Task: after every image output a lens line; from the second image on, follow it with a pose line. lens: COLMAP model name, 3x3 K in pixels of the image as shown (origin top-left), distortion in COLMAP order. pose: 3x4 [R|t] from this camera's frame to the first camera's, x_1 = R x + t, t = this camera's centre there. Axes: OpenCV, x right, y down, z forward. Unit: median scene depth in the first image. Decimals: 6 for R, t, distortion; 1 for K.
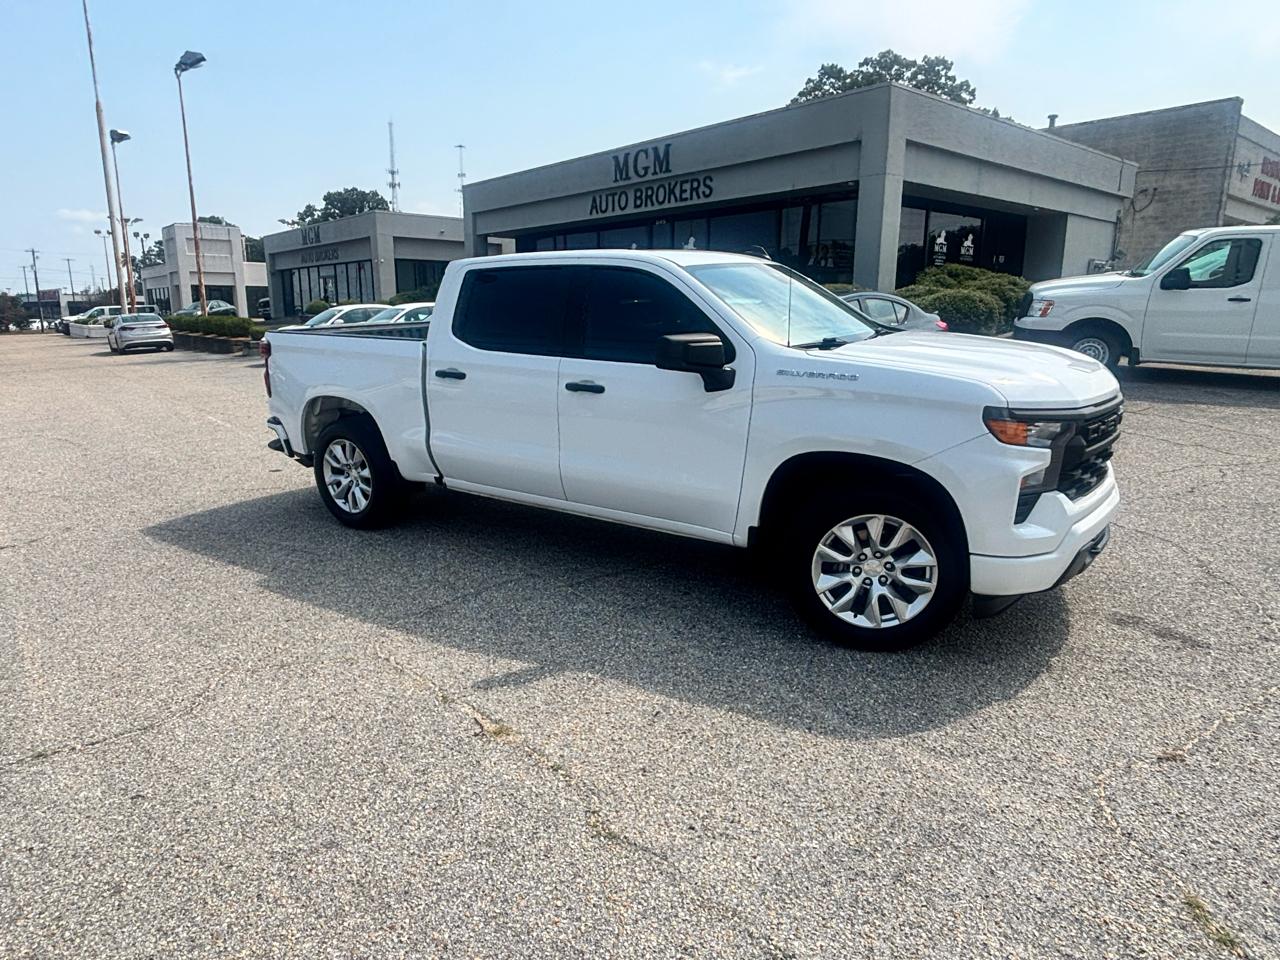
lens RADIAL K [[785.3, 0, 633.6], [0, 785.3, 482.3], [0, 0, 1]] dist [0.005409, -0.011664]
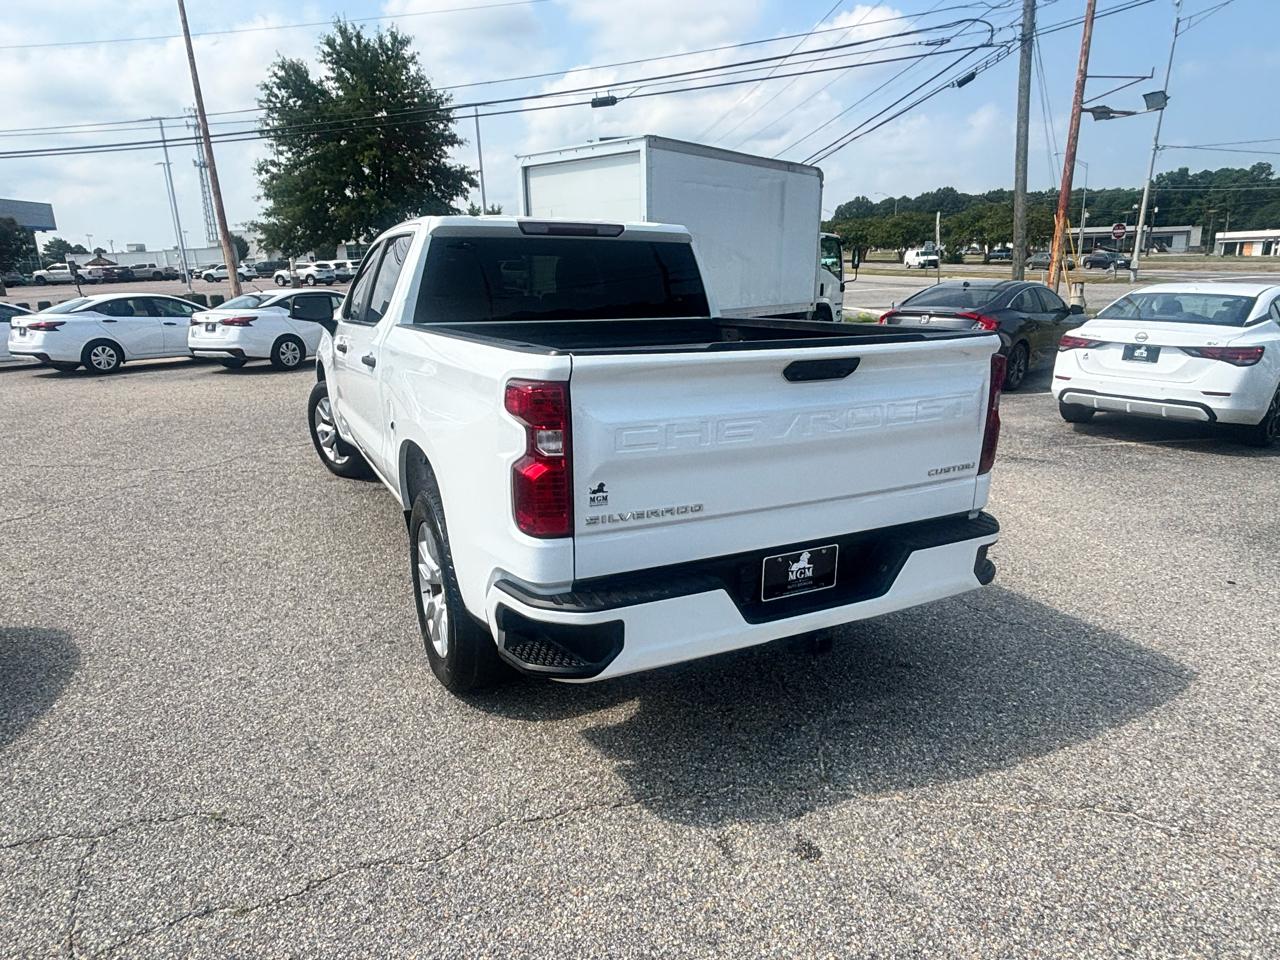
lens RADIAL K [[785.3, 0, 634.7], [0, 785.3, 474.0], [0, 0, 1]] dist [0.005409, -0.011664]
pose [[-0.872264, -0.099269, 0.478855, -0.196038], [0.137089, 0.890287, 0.434276, -0.133007], [-0.469428, 0.444449, -0.762956, 0.569667]]
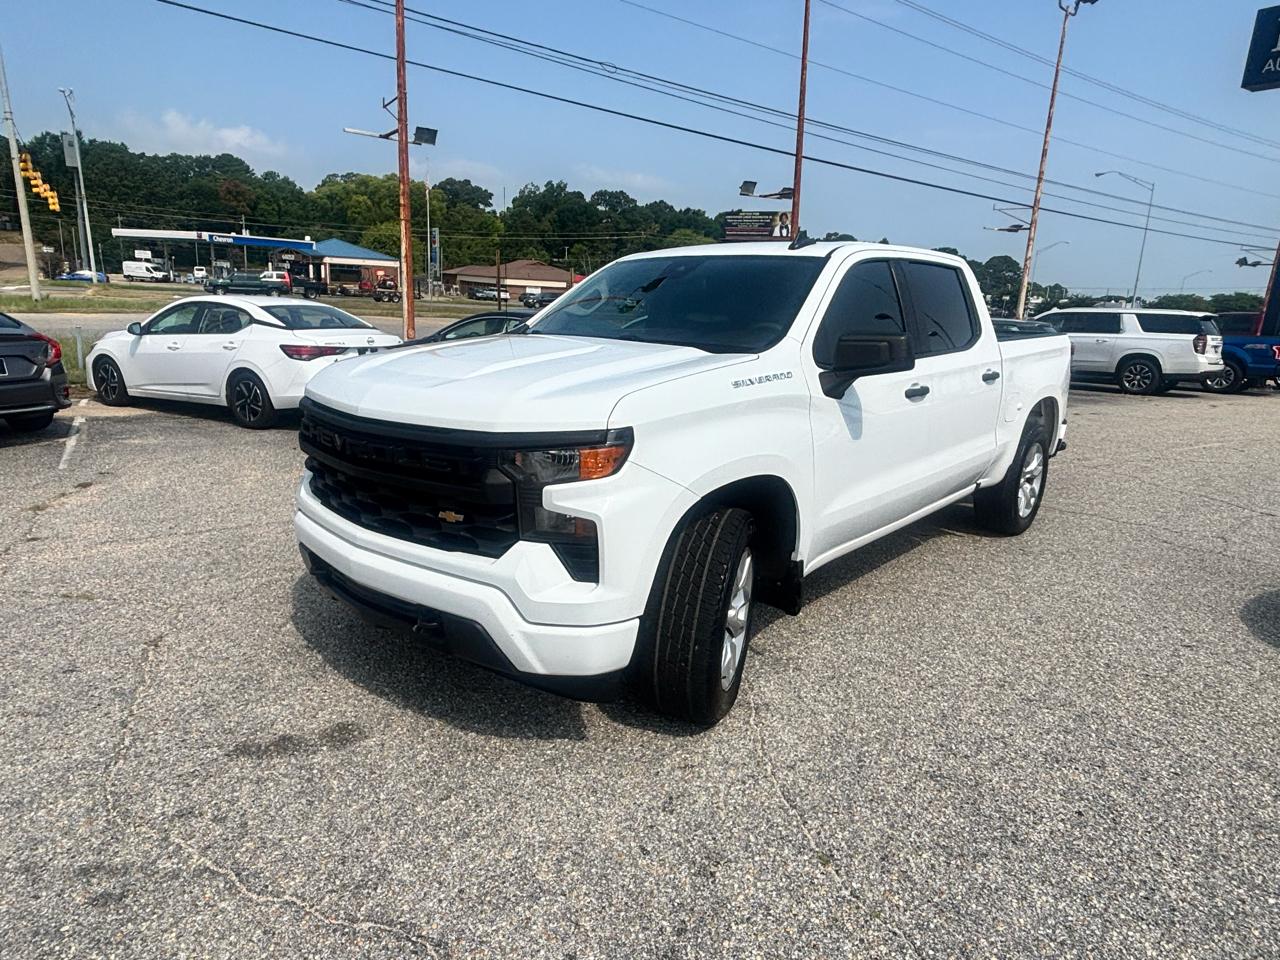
lens RADIAL K [[785.3, 0, 633.6], [0, 785.3, 481.2], [0, 0, 1]] dist [0.005409, -0.011664]
pose [[-0.135163, 0.235989, -0.962310, 0.306013], [-0.262321, 0.928043, 0.264430, -0.074792], [0.955468, 0.288175, -0.063532, 0.307007]]
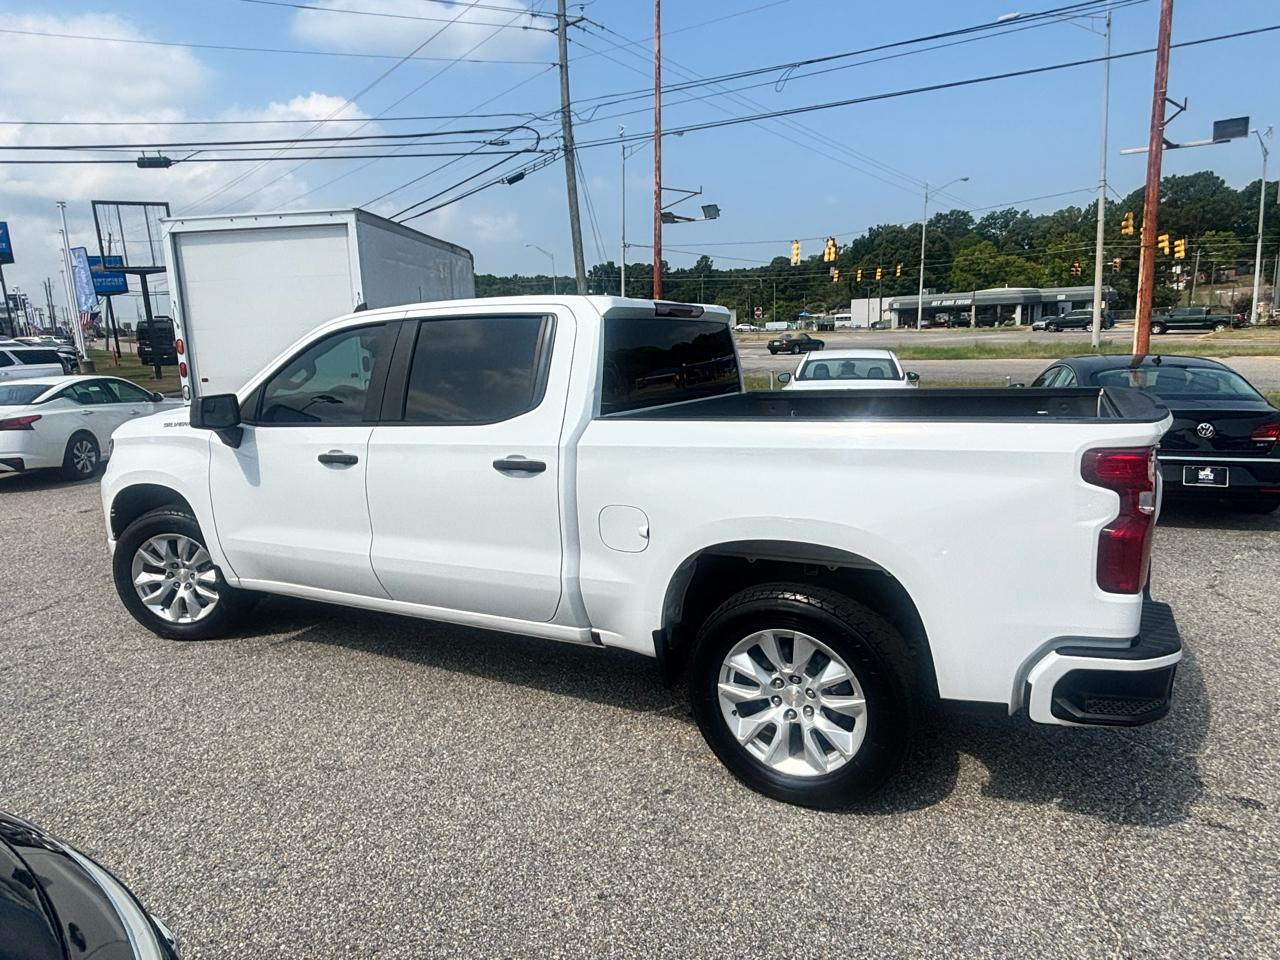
lens RADIAL K [[785.3, 0, 631.6], [0, 785.3, 472.0], [0, 0, 1]] dist [0.005409, -0.011664]
pose [[-0.993675, 0.061973, -0.093644, -0.011190], [0.020004, 0.918274, 0.395441, -0.146659], [0.110497, 0.391067, -0.913705, 0.593059]]
